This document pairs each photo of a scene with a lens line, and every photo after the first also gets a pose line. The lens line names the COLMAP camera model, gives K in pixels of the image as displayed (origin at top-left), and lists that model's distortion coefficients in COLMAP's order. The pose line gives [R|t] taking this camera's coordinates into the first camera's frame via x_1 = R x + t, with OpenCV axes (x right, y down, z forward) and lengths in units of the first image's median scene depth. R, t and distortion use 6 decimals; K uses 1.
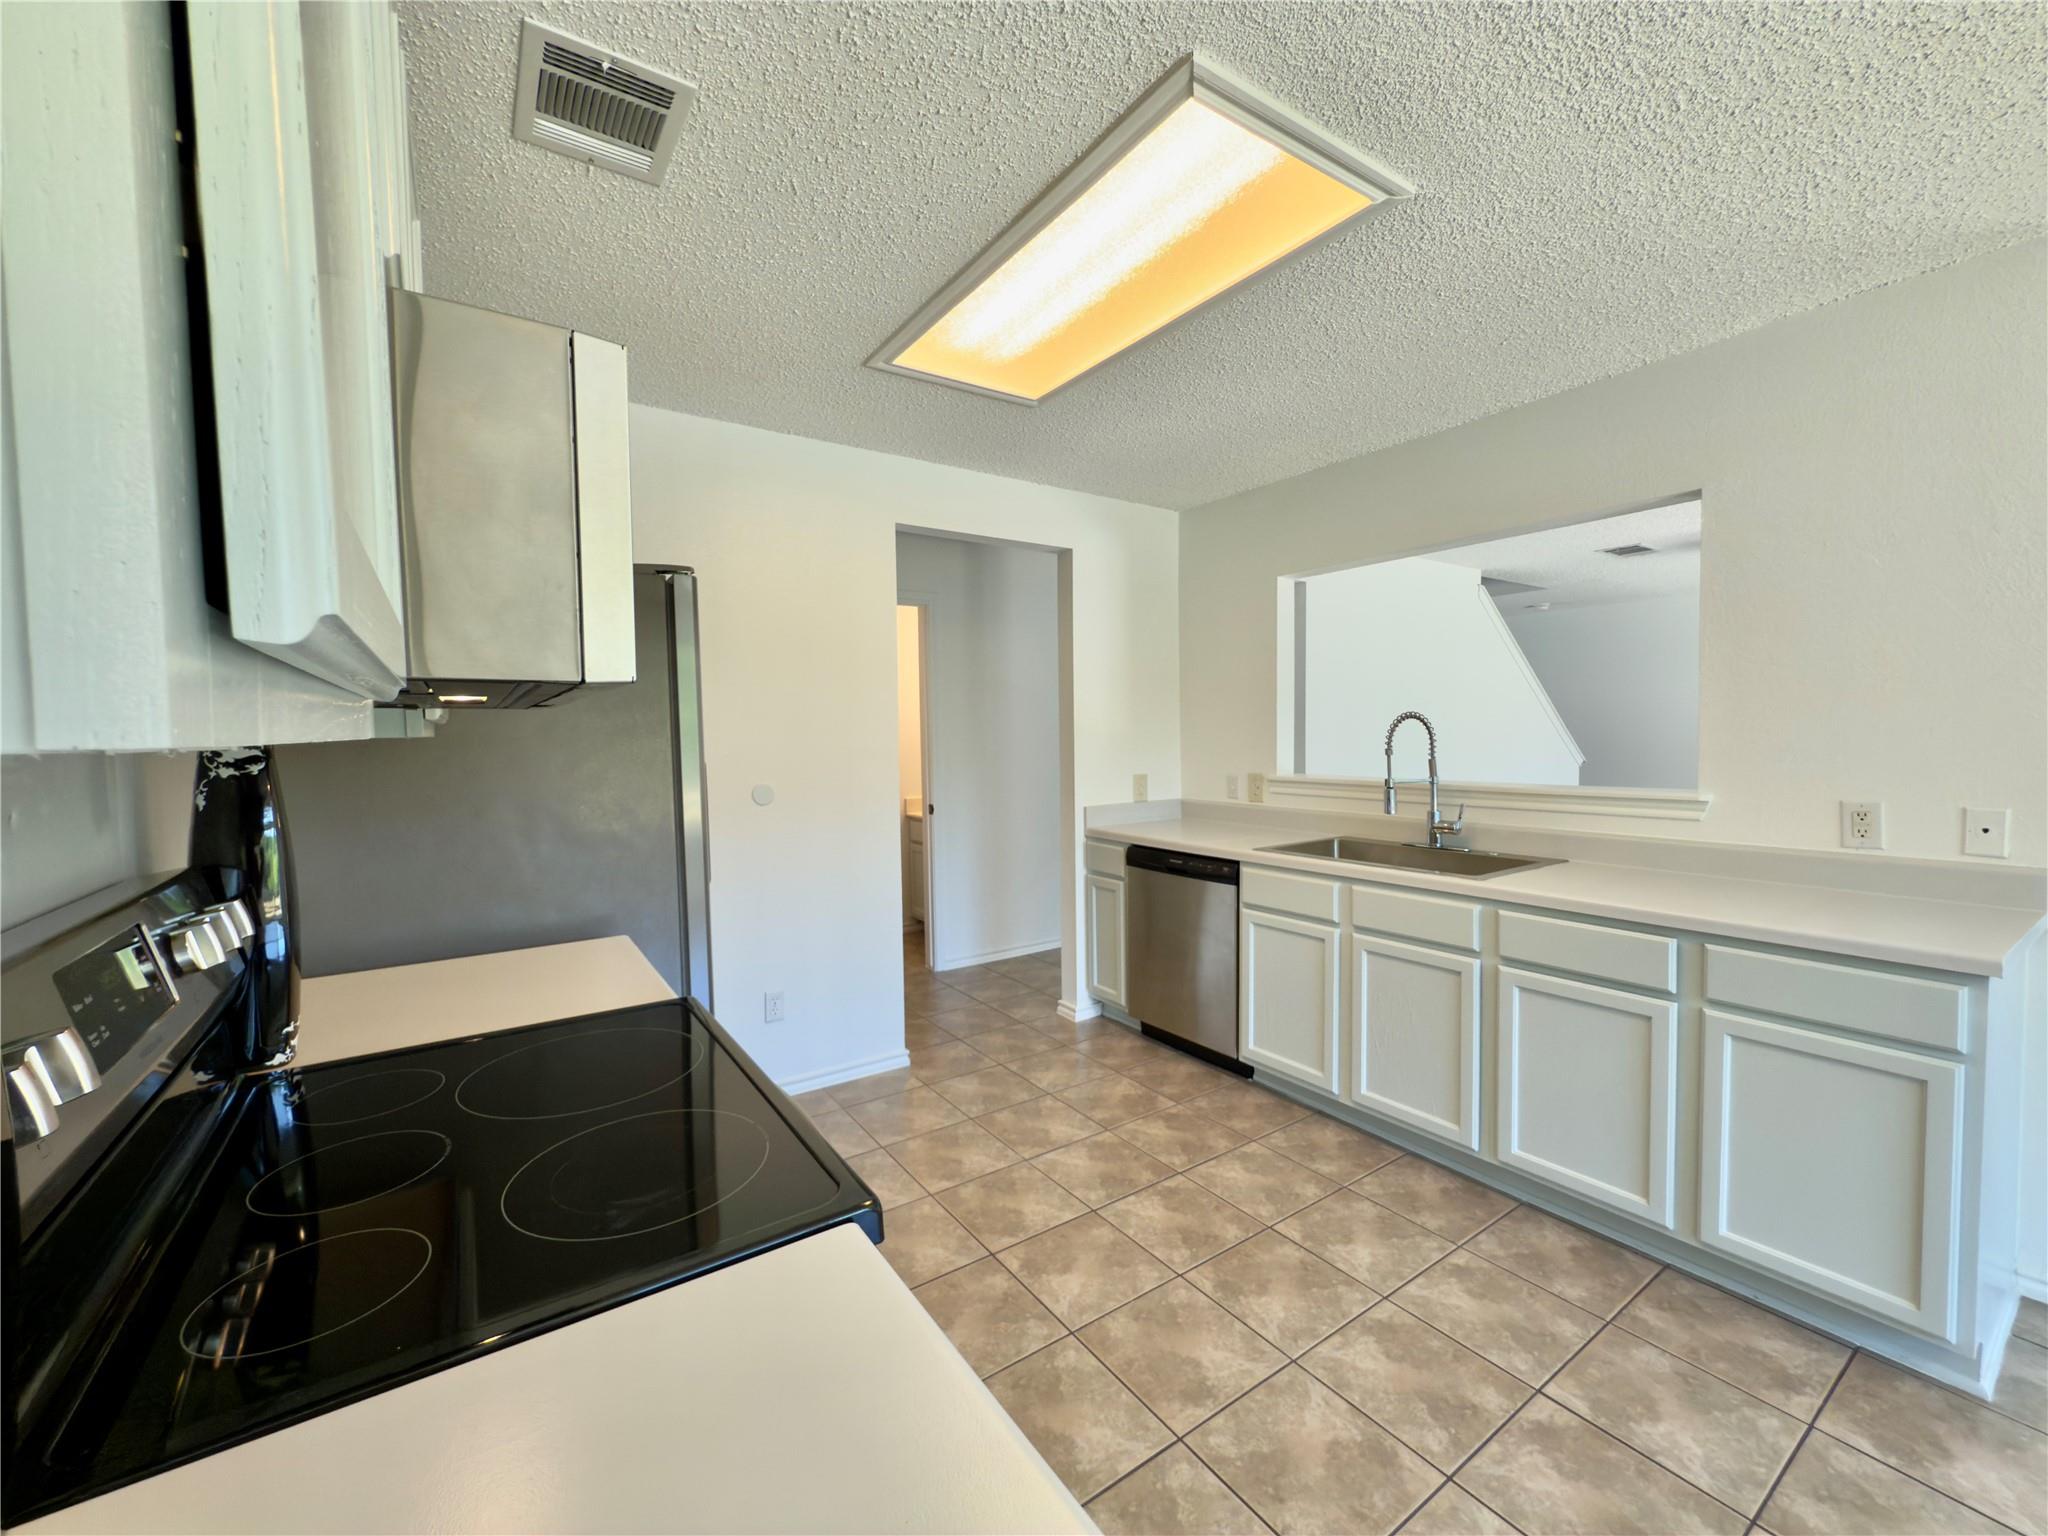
lens RADIAL K [[819.1, 0, 1025.9], [0, 819.1, 769.3], [0, 0, 1]] dist [0.000919, -0.000257]
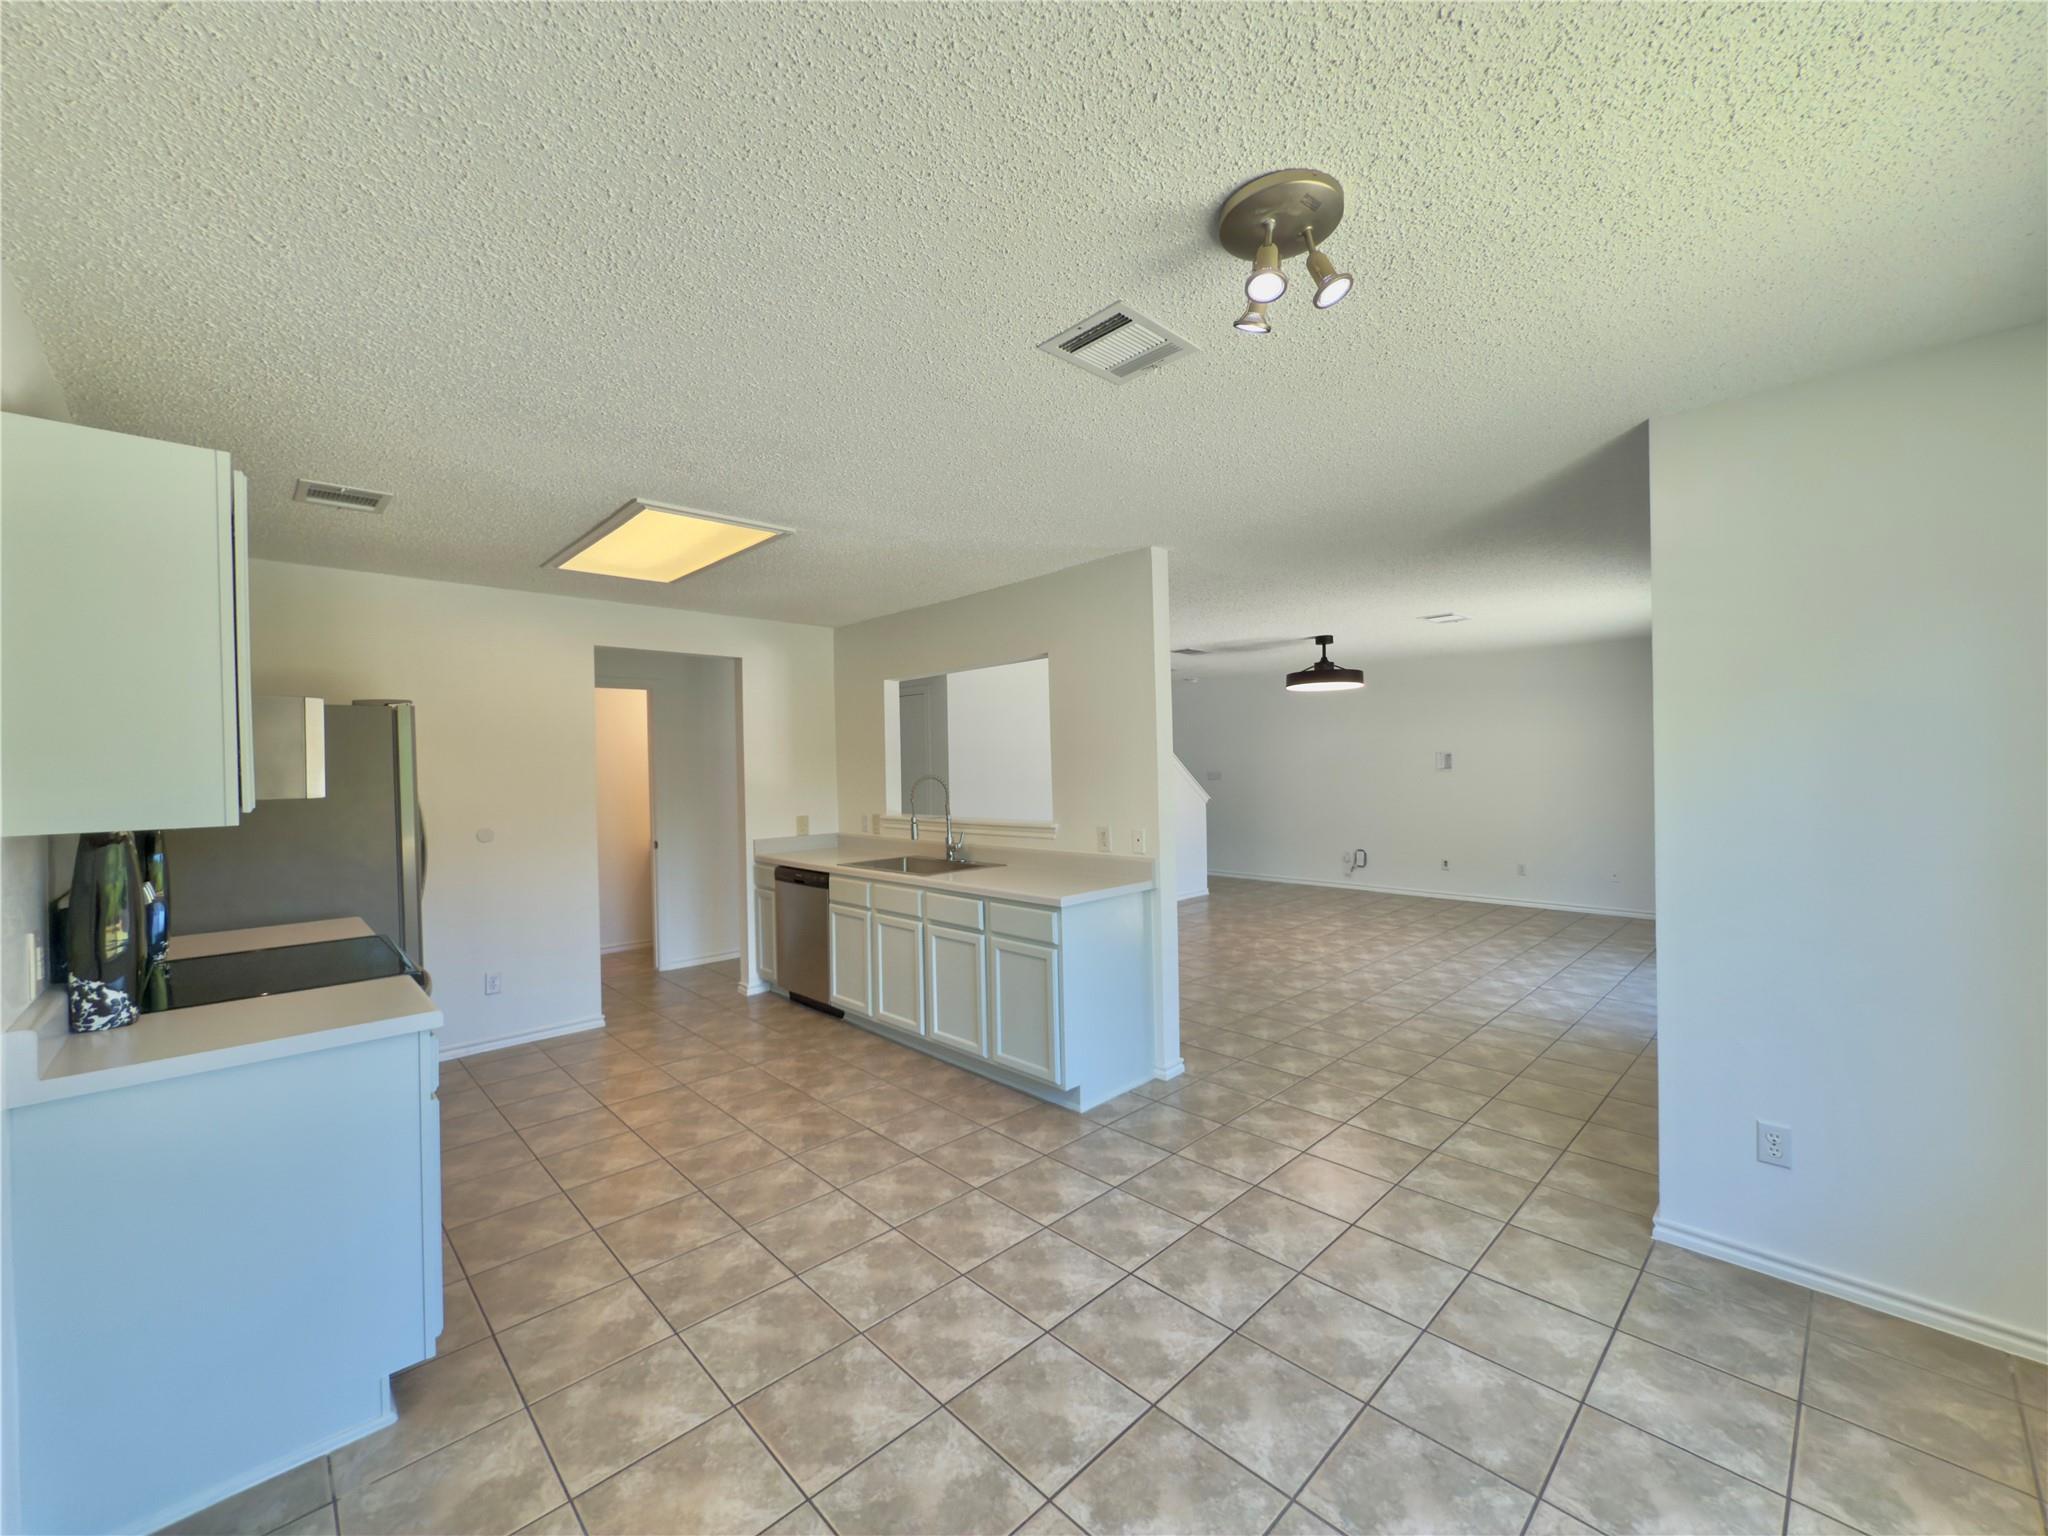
lens RADIAL K [[819.1, 0, 1025.9], [0, 819.1, 769.3], [0, 0, 1]] dist [0.000919, -0.000257]
pose [[0.986152, -0.006250, 0.165727, 0.431716], [0.013884, 0.998893, -0.044943, -0.007937], [-0.165263, 0.046621, 0.985147, -0.667369]]
